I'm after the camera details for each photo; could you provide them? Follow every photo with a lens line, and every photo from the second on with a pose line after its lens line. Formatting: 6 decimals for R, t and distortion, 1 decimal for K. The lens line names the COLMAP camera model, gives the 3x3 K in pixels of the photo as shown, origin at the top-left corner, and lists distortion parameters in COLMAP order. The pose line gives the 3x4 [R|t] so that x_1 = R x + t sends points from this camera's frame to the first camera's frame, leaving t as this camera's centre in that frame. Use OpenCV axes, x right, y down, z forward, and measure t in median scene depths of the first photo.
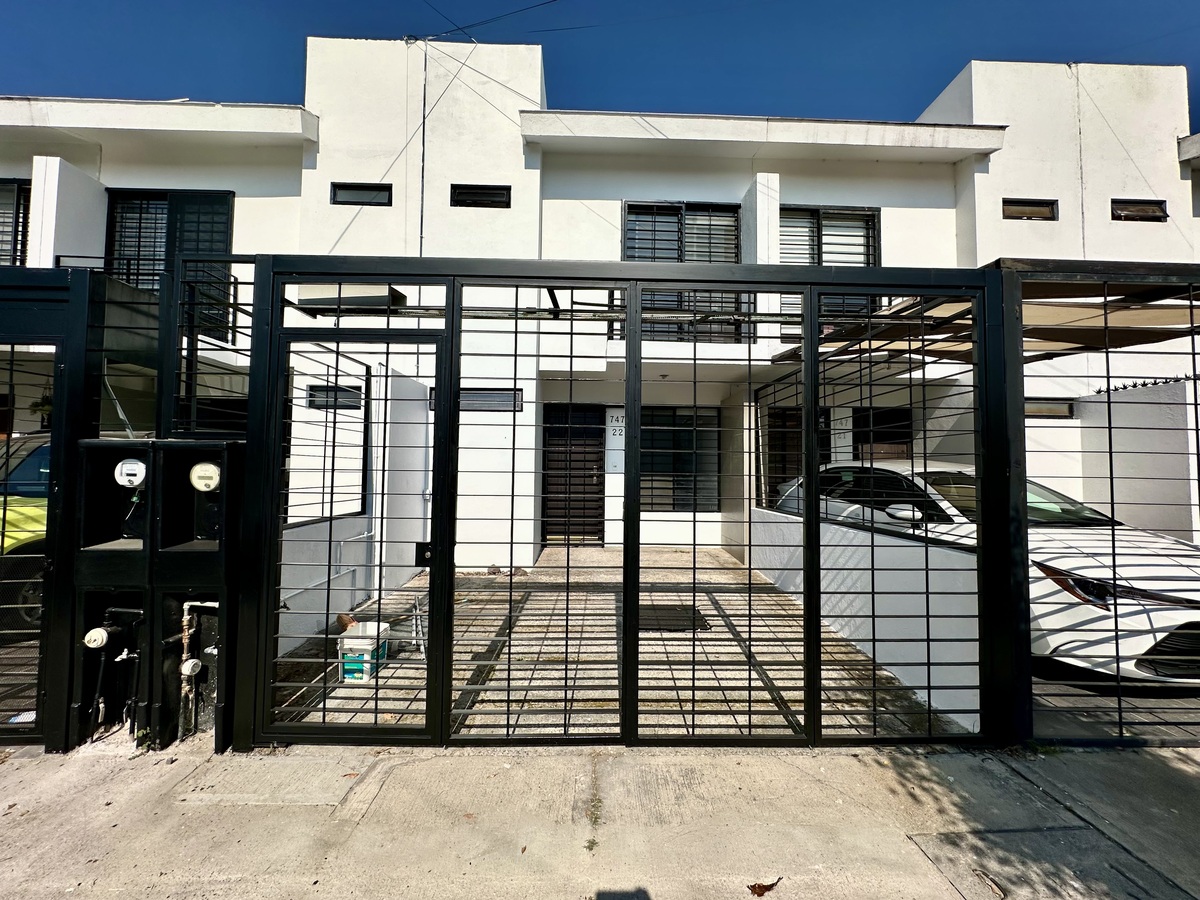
lens RADIAL K [[480.6, 0, 600.0], [0, 480.6, 450.0], [0, 0, 1]] dist [-0.000812, -0.000044]
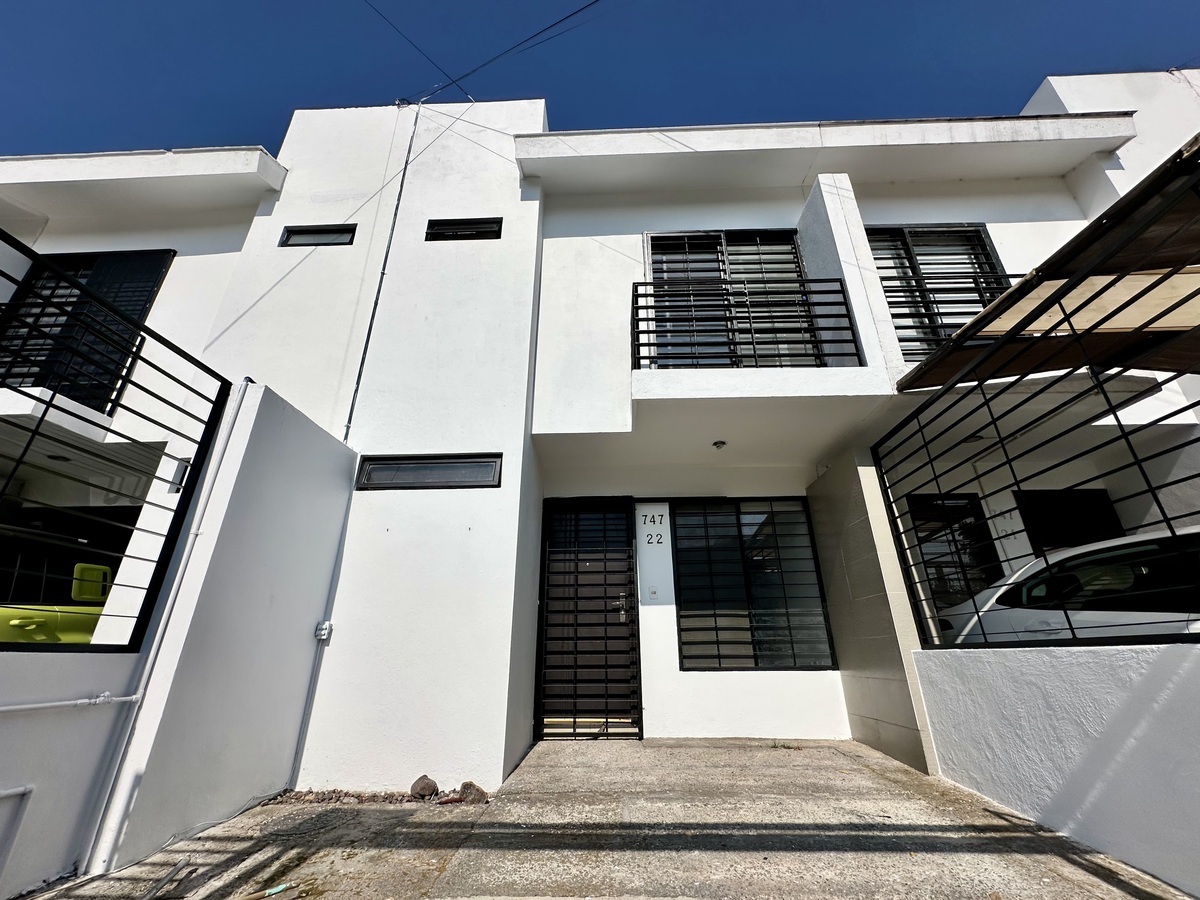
lens RADIAL K [[480.6, 0, 600.0], [0, 480.6, 450.0], [0, 0, 1]] dist [-0.000812, -0.000044]
pose [[0.997734, -0.040643, -0.053622, 0.002839], [0.019109, 0.935296, -0.353350, 0.092675], [0.064514, 0.351525, 0.933953, 0.390276]]
